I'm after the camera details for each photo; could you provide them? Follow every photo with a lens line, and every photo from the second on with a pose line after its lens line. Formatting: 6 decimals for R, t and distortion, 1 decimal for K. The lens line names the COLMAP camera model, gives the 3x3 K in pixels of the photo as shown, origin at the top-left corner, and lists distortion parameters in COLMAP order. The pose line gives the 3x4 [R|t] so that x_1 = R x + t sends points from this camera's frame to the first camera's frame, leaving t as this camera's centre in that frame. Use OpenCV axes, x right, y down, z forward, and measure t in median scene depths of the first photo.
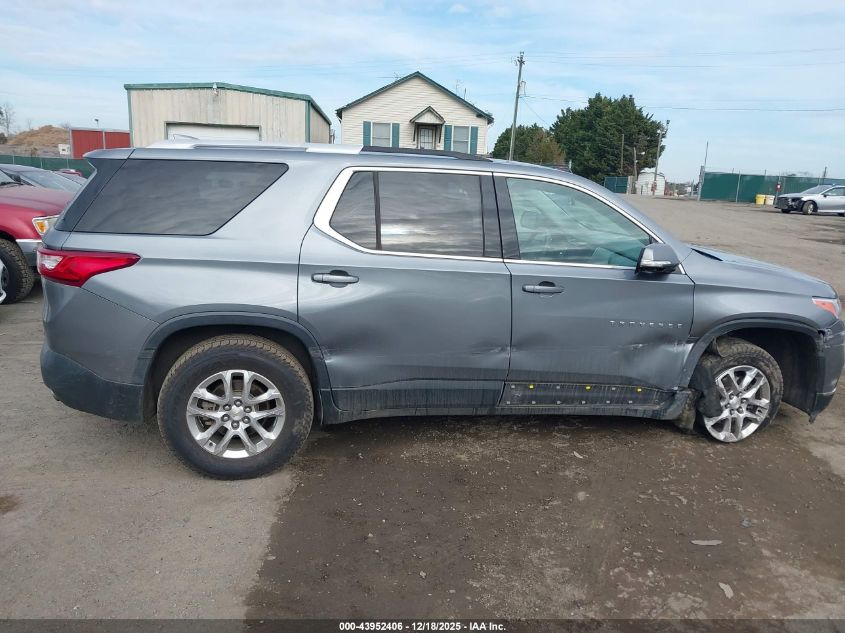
lens RADIAL K [[685.1, 0, 426.0], [0, 685.1, 312.0], [0, 0, 1]] dist [0.028757, -0.032549]
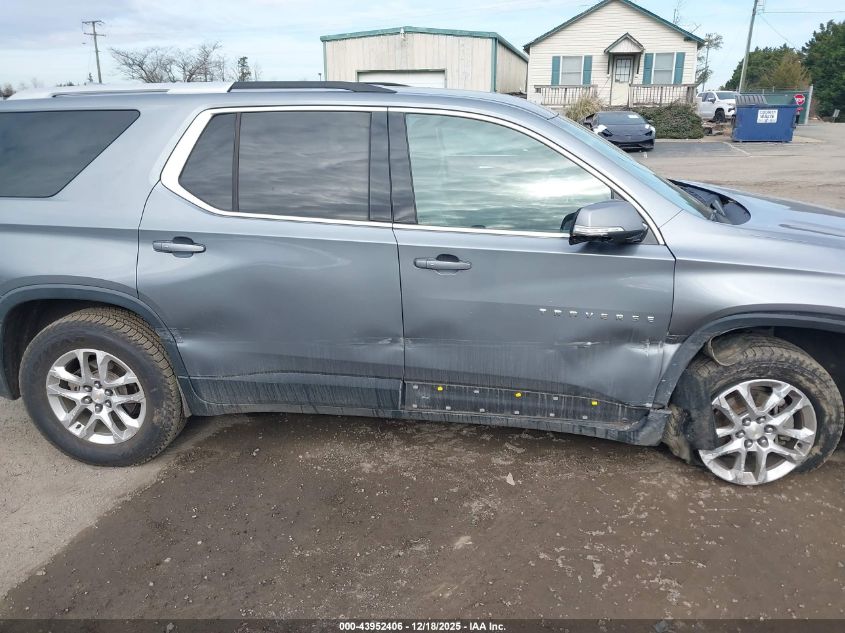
lens RADIAL K [[685.1, 0, 420.3], [0, 685.1, 318.8], [0, 0, 1]] dist [0.028757, -0.032549]
pose [[0.947679, 0.047178, -0.315719, 0.374302], [-0.019123, 0.995633, 0.091379, -0.040273], [0.318651, -0.080560, 0.944442, 0.269392]]
